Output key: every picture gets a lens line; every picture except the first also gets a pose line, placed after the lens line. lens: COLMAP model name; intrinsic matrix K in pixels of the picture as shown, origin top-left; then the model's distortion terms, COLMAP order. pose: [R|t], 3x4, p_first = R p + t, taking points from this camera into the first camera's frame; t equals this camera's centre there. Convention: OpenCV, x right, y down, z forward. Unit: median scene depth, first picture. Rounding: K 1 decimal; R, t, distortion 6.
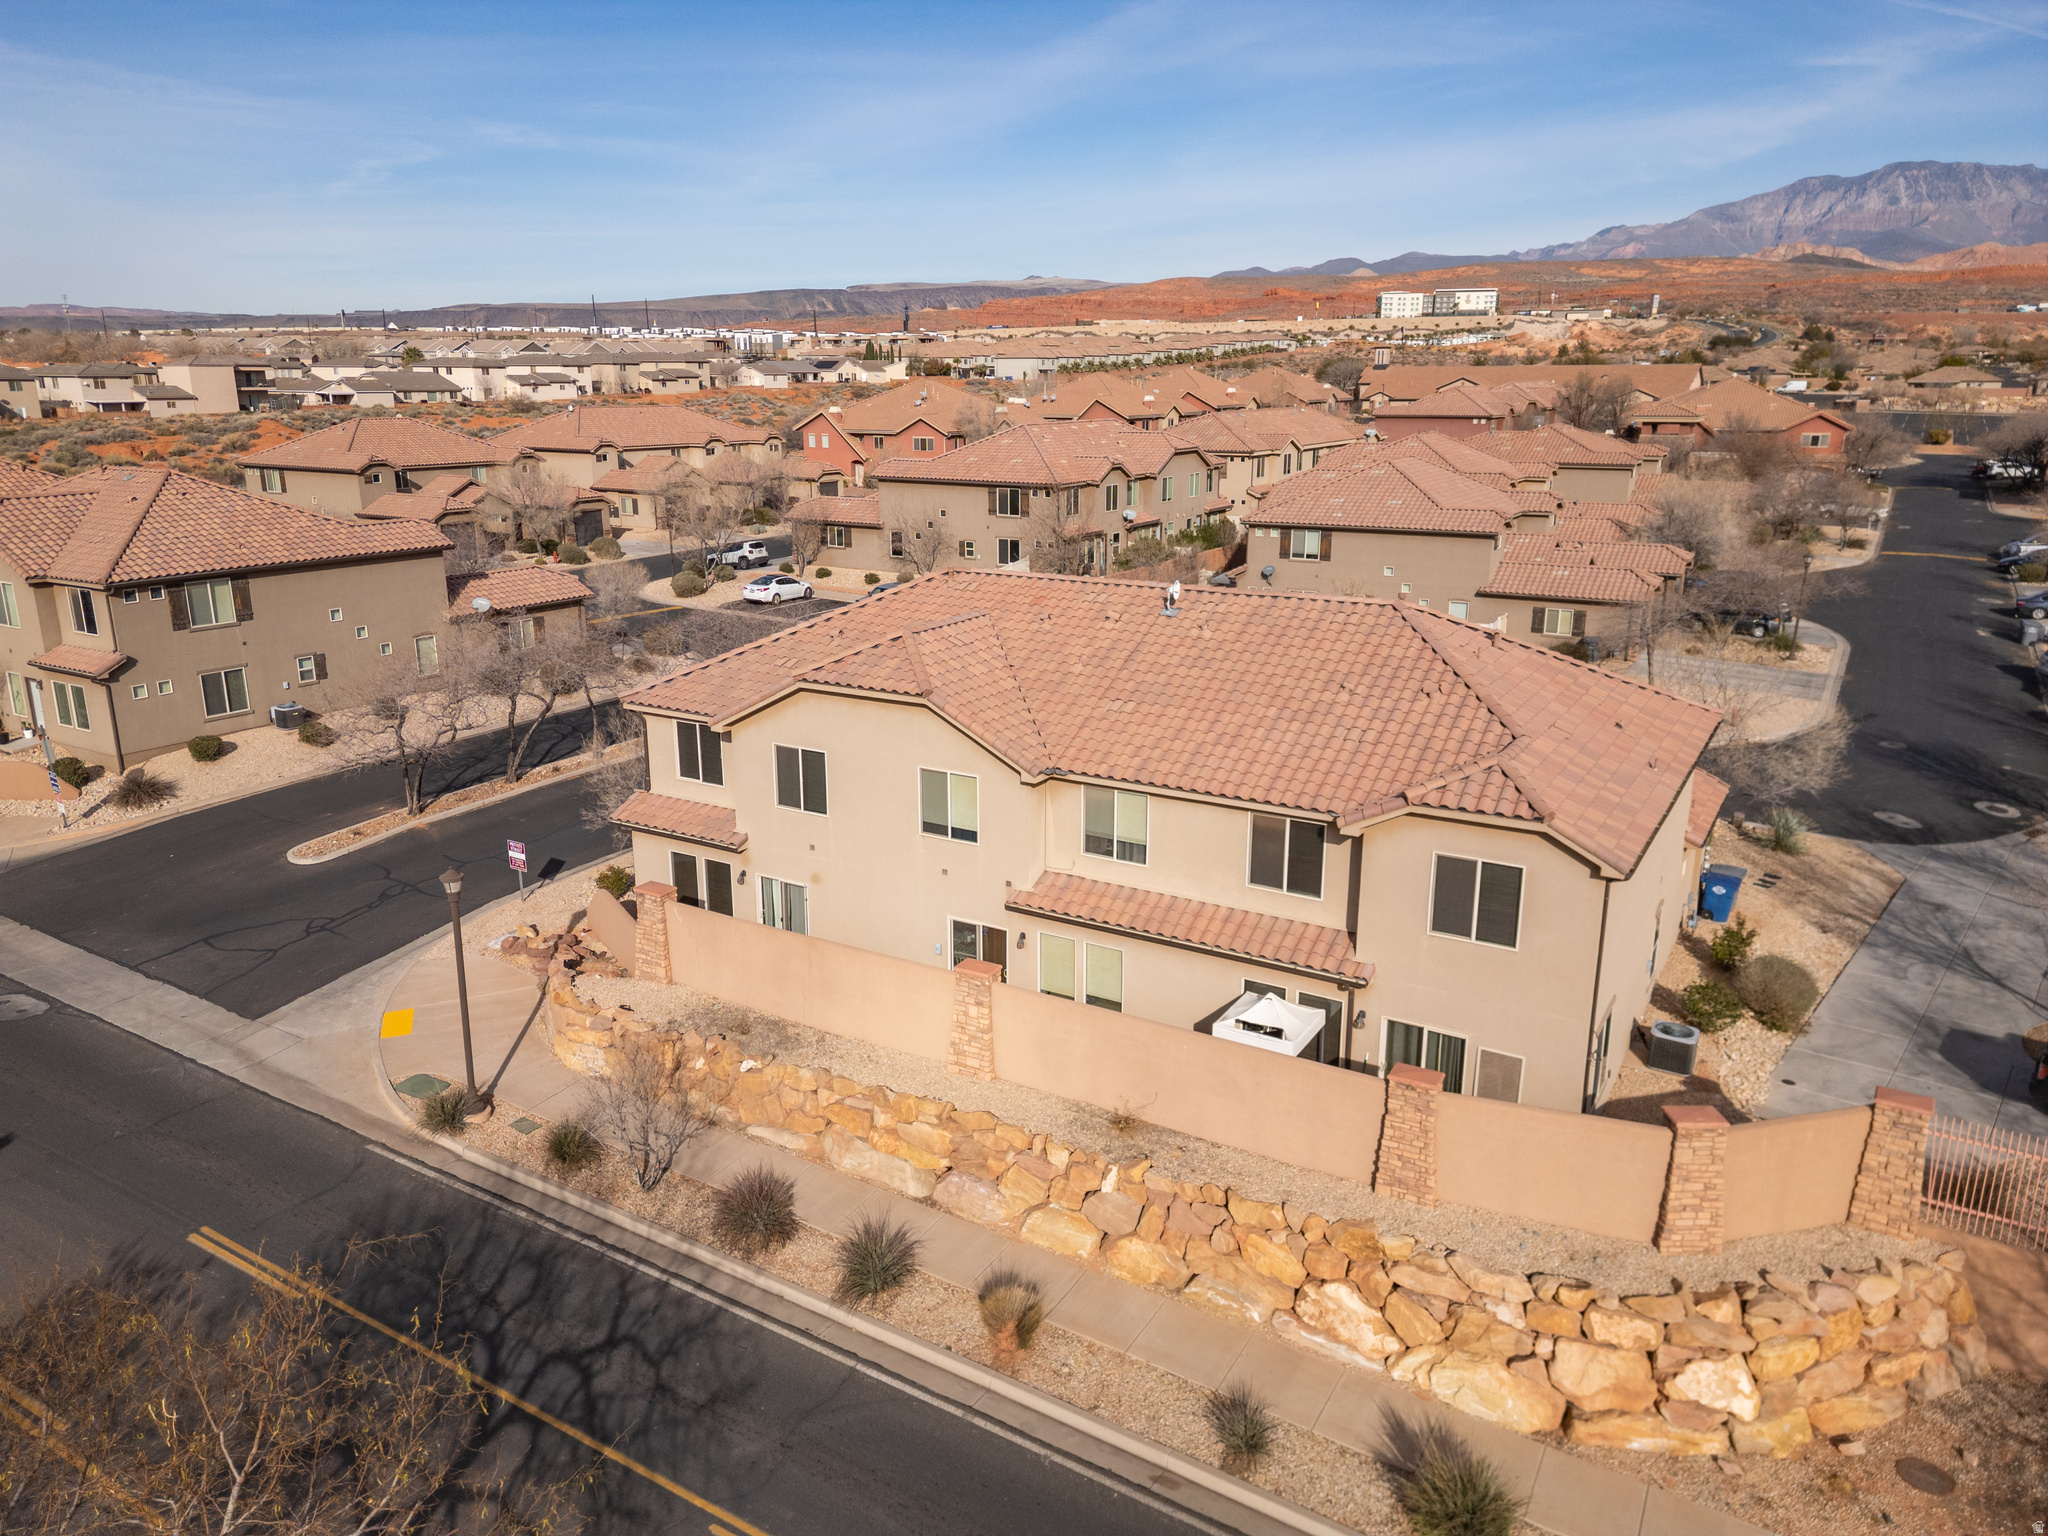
lens RADIAL K [[1428.5, 0, 1024.0], [0, 1428.5, 768.0], [0, 0, 1]] dist [0.073766, -0.062485]
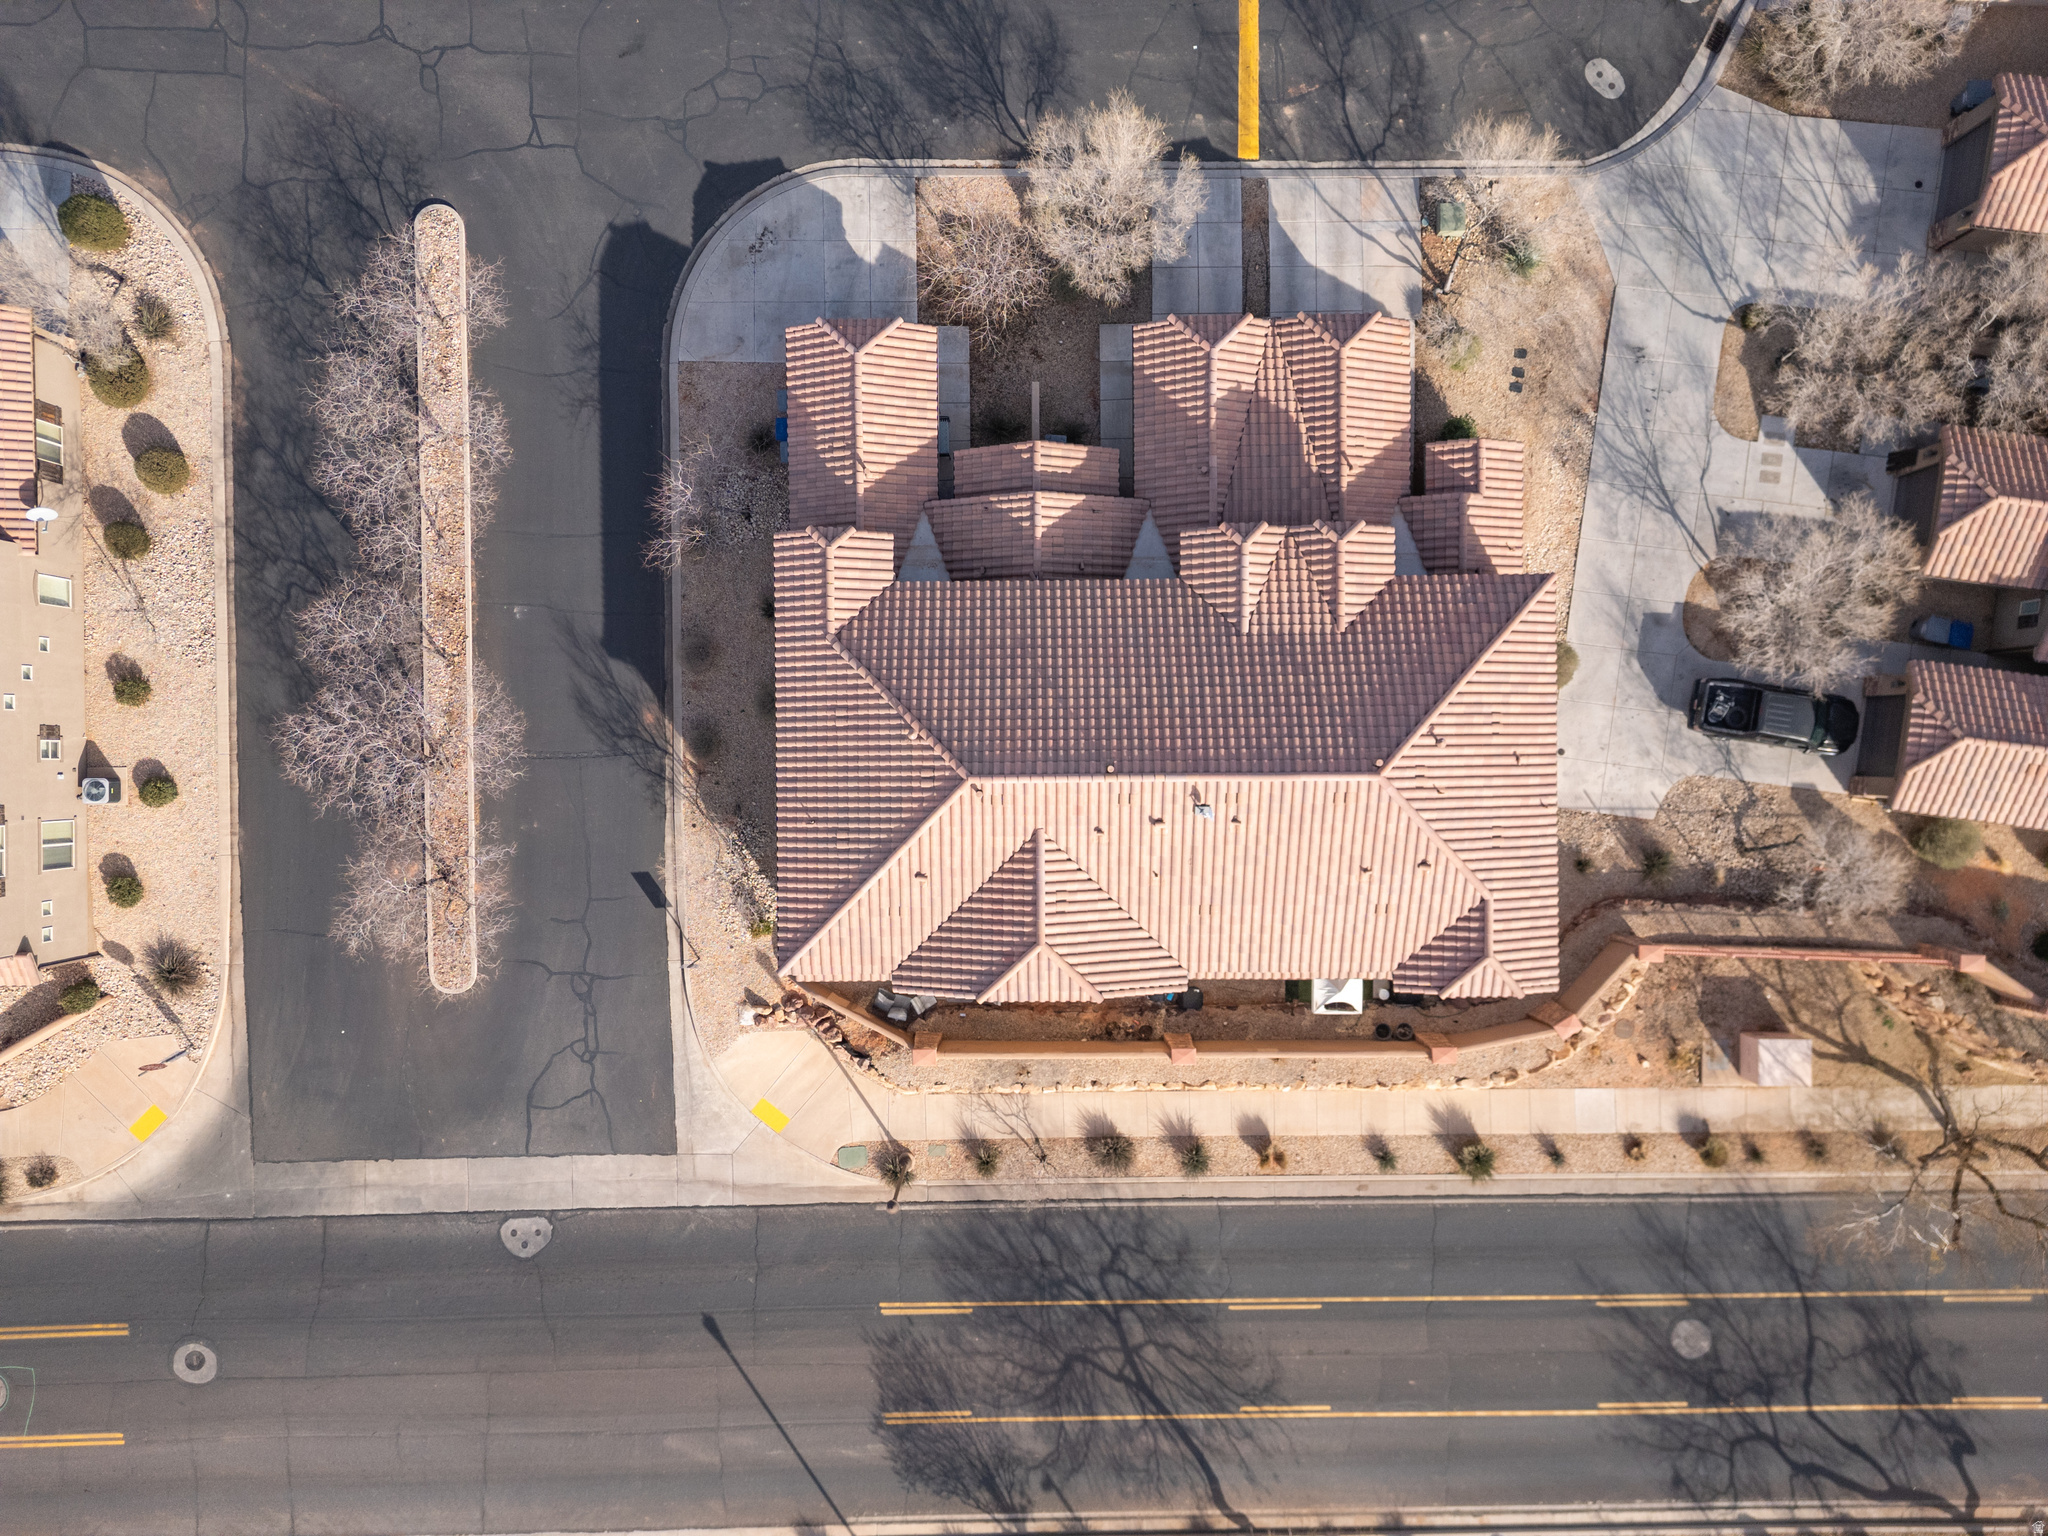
lens RADIAL K [[1429.2, 0, 1023.8], [0, 1429.2, 760.2], [0, 0, 1]] dist [0.075653, -0.060767]
pose [[0.853604, -0.520872, -0.007263, 0.002124], [0.142015, 0.219274, 0.965272, -1.489302], [-0.501190, -0.824992, 0.261145, 0.869755]]
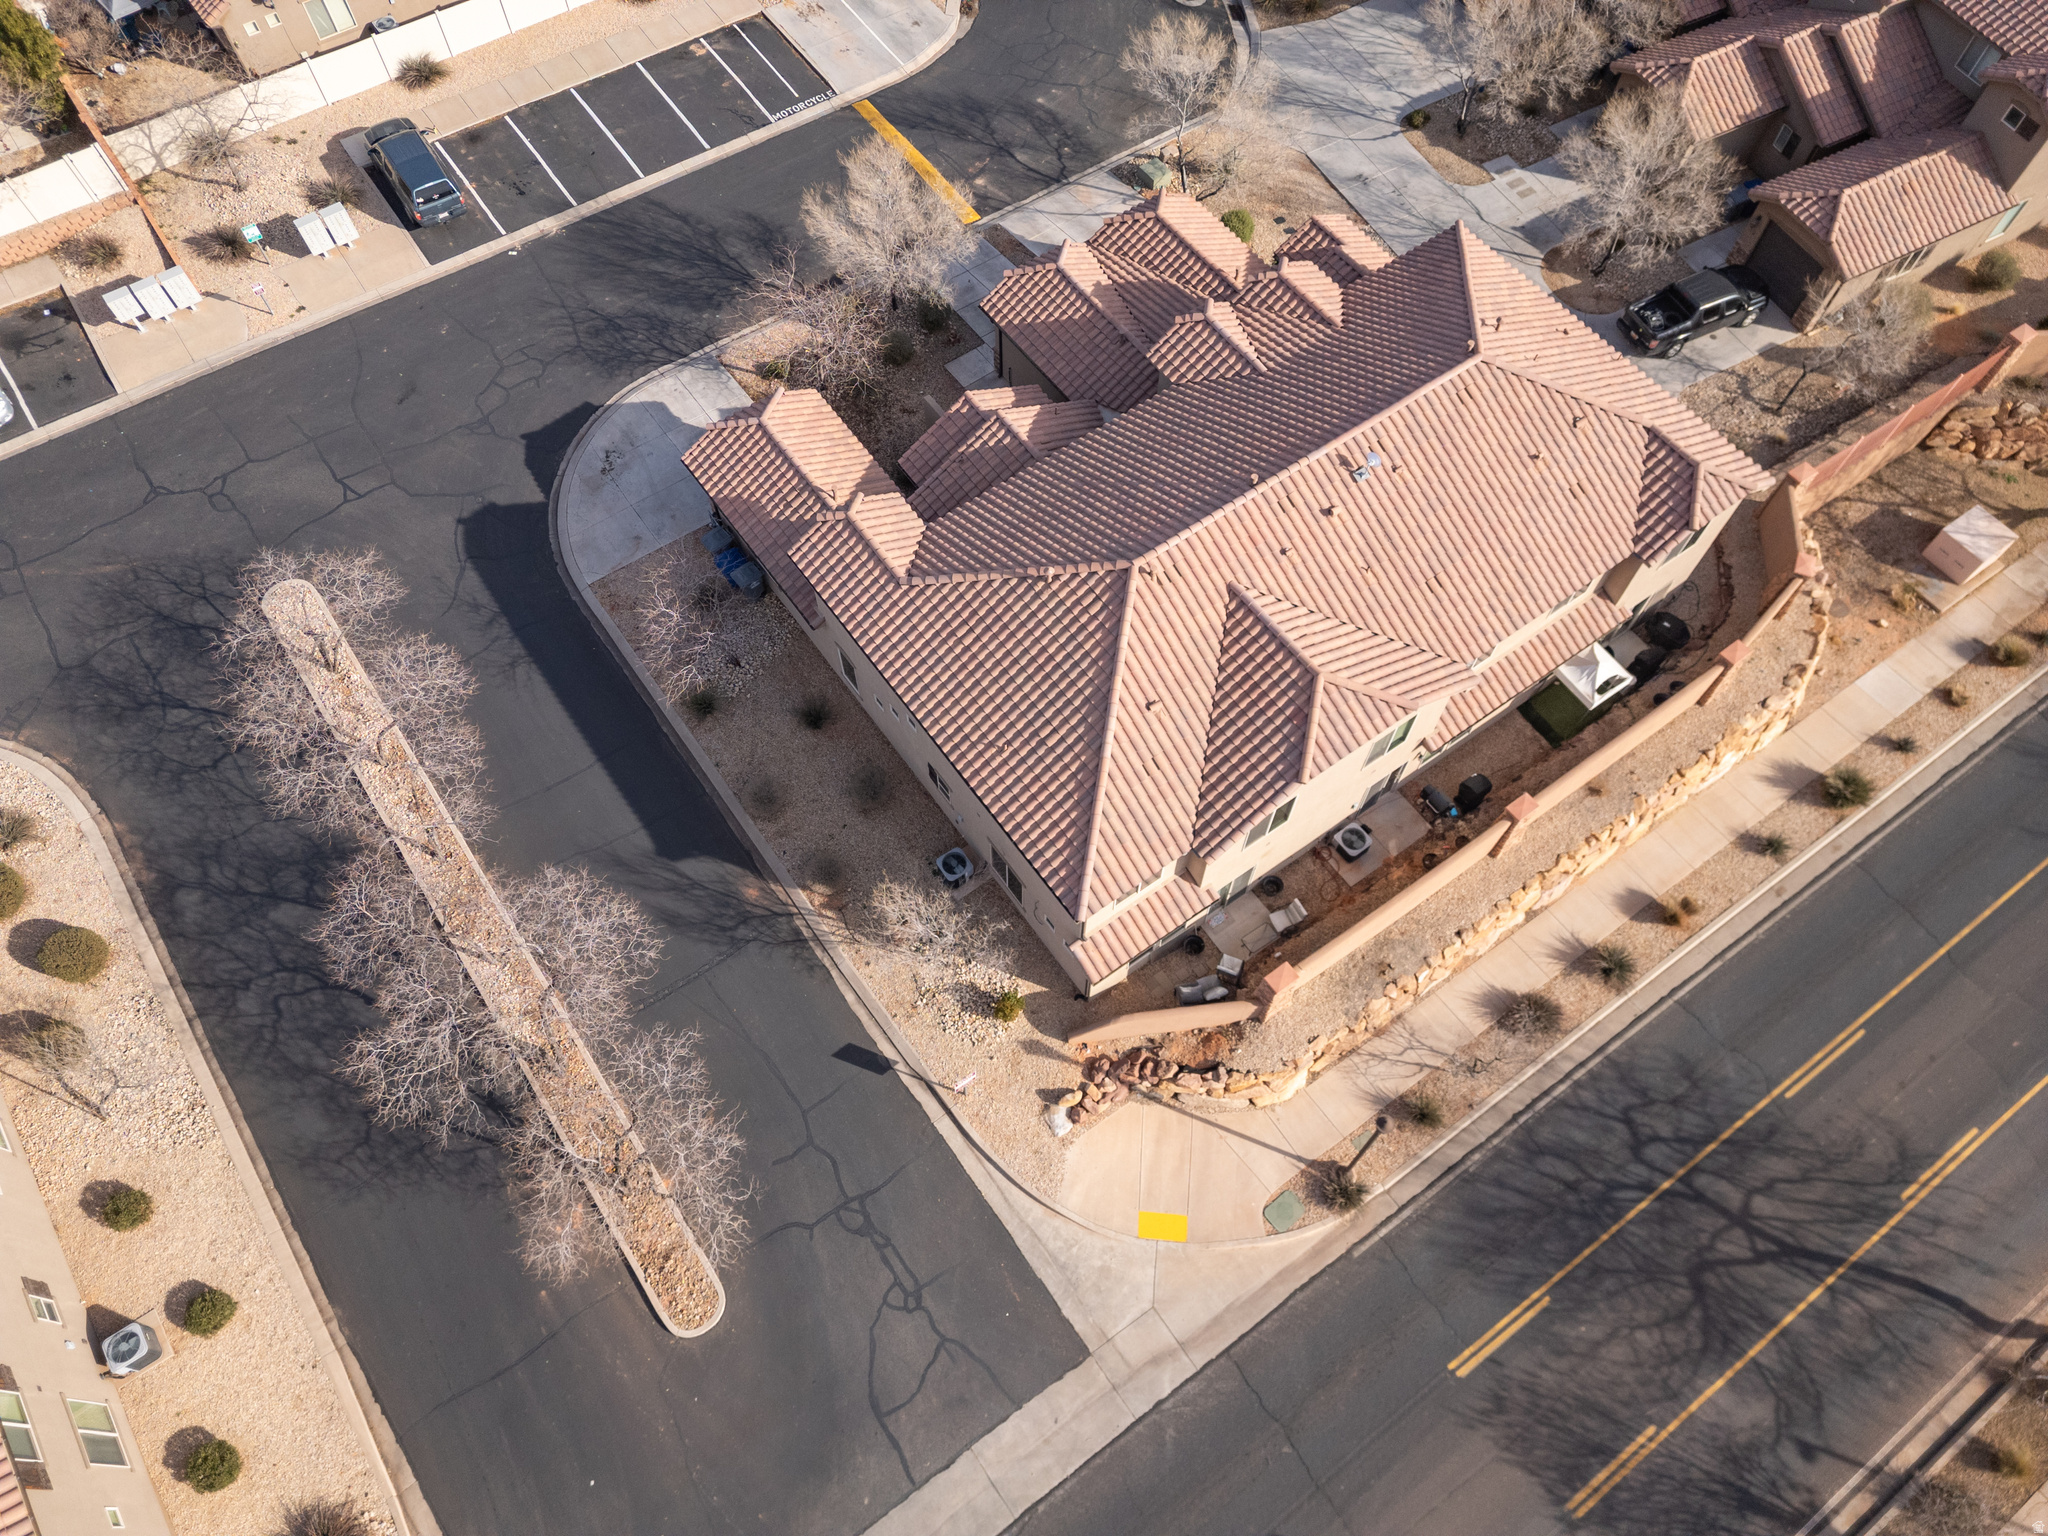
lens RADIAL K [[1428.5, 0, 1024.0], [0, 1428.5, 768.0], [0, 0, 1]] dist [0.073766, -0.062485]
pose [[0.398460, -0.808862, 0.432403, -0.750245], [0.241688, 0.547380, 0.801225, -1.054693], [-0.884769, -0.214750, 0.413602, 0.790606]]
